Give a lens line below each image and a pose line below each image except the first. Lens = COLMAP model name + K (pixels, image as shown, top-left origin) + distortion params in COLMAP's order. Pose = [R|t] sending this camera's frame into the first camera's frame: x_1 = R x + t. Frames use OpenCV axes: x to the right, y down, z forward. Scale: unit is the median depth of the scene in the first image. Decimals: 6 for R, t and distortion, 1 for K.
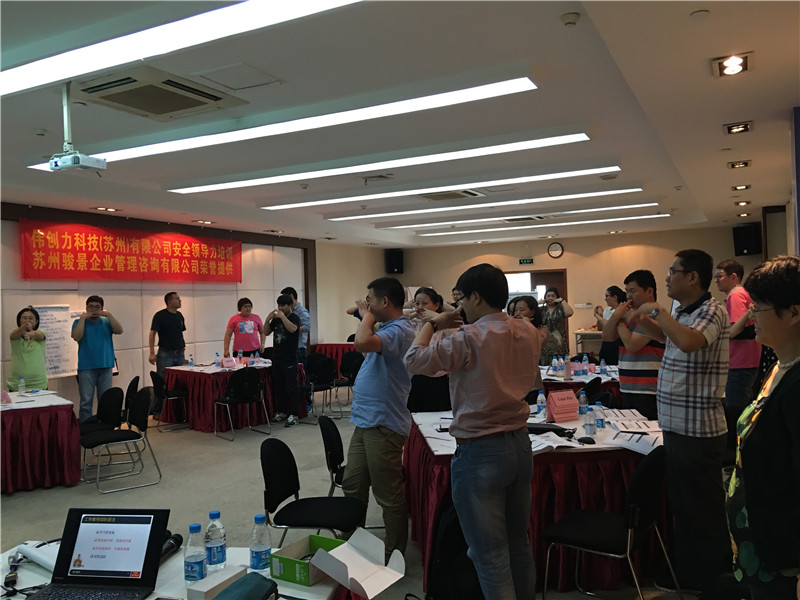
lens RADIAL K [[667.9, 0, 401.2], [0, 667.9, 294.0], [0, 0, 1]] dist [0.113963, -0.181701]
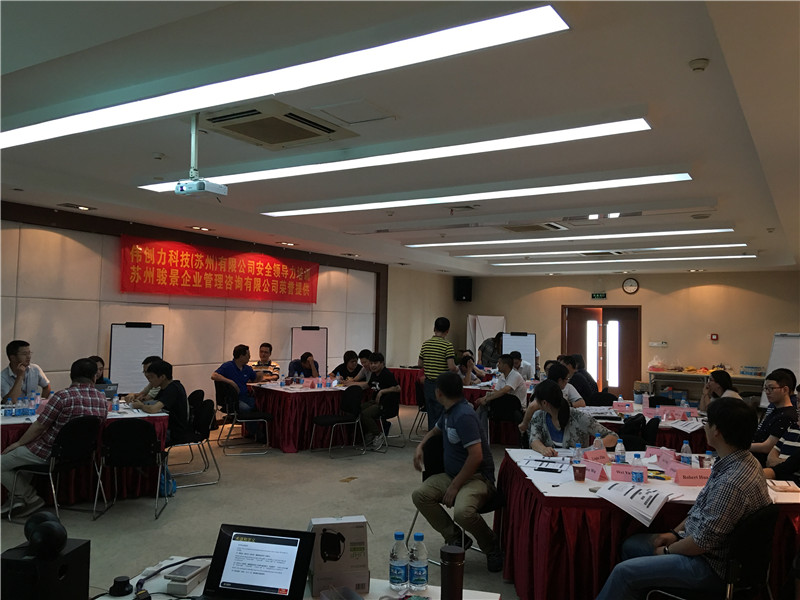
lens RADIAL K [[667.9, 0, 401.2], [0, 667.9, 294.0], [0, 0, 1]] dist [0.113963, -0.181701]
pose [[0.995335, 0.048783, -0.083233, -0.032509], [-0.051803, 0.998060, -0.034524, -0.003949], [0.081387, 0.038674, 0.995932, -0.007124]]
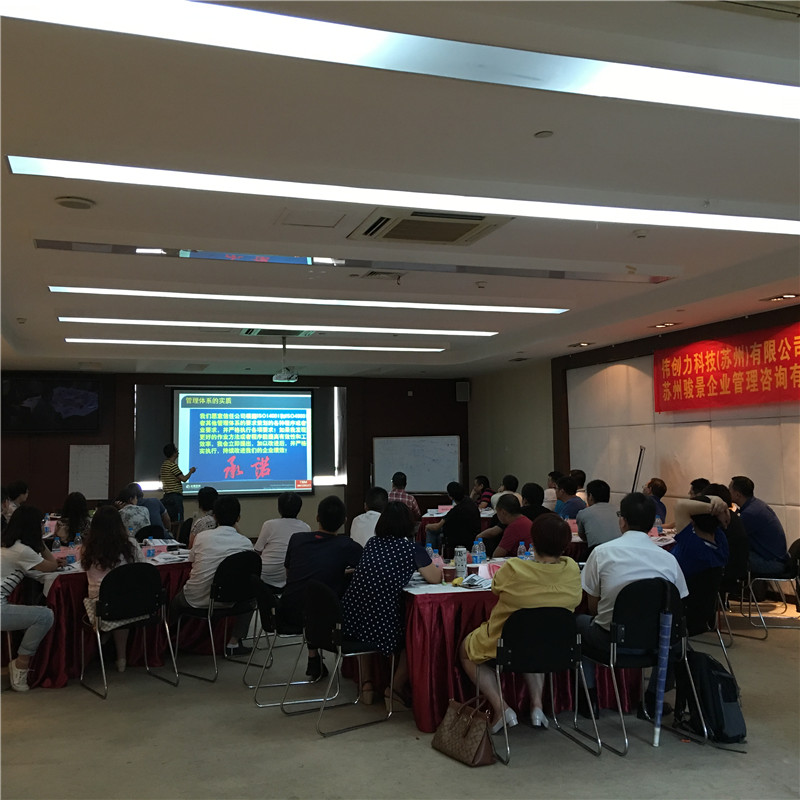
lens RADIAL K [[942.5, 0, 402.4], [0, 942.5, 379.9], [0, 0, 1]] dist [0.102916, -0.354129]
pose [[-0.700026, -0.020504, -0.713823, 0.583374], [0.038546, 0.997046, -0.066440, 0.006096], [0.713076, -0.074025, -0.697168, 1.490614]]
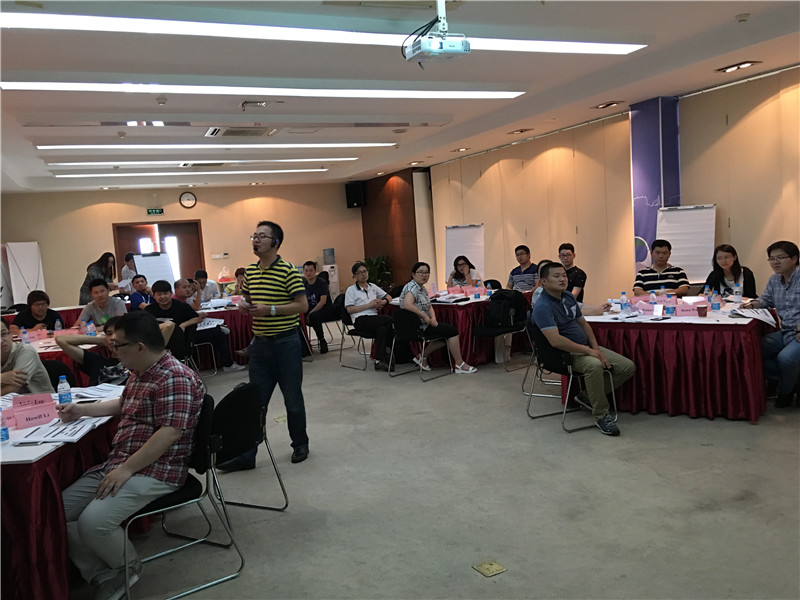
lens RADIAL K [[667.9, 0, 401.2], [0, 667.9, 294.0], [0, 0, 1]] dist [0.113963, -0.181701]
pose [[0.641116, -0.084369, 0.762792, -0.527479], [0.043318, 0.996332, 0.073792, 0.017393], [-0.766220, -0.014267, 0.642420, 0.235245]]
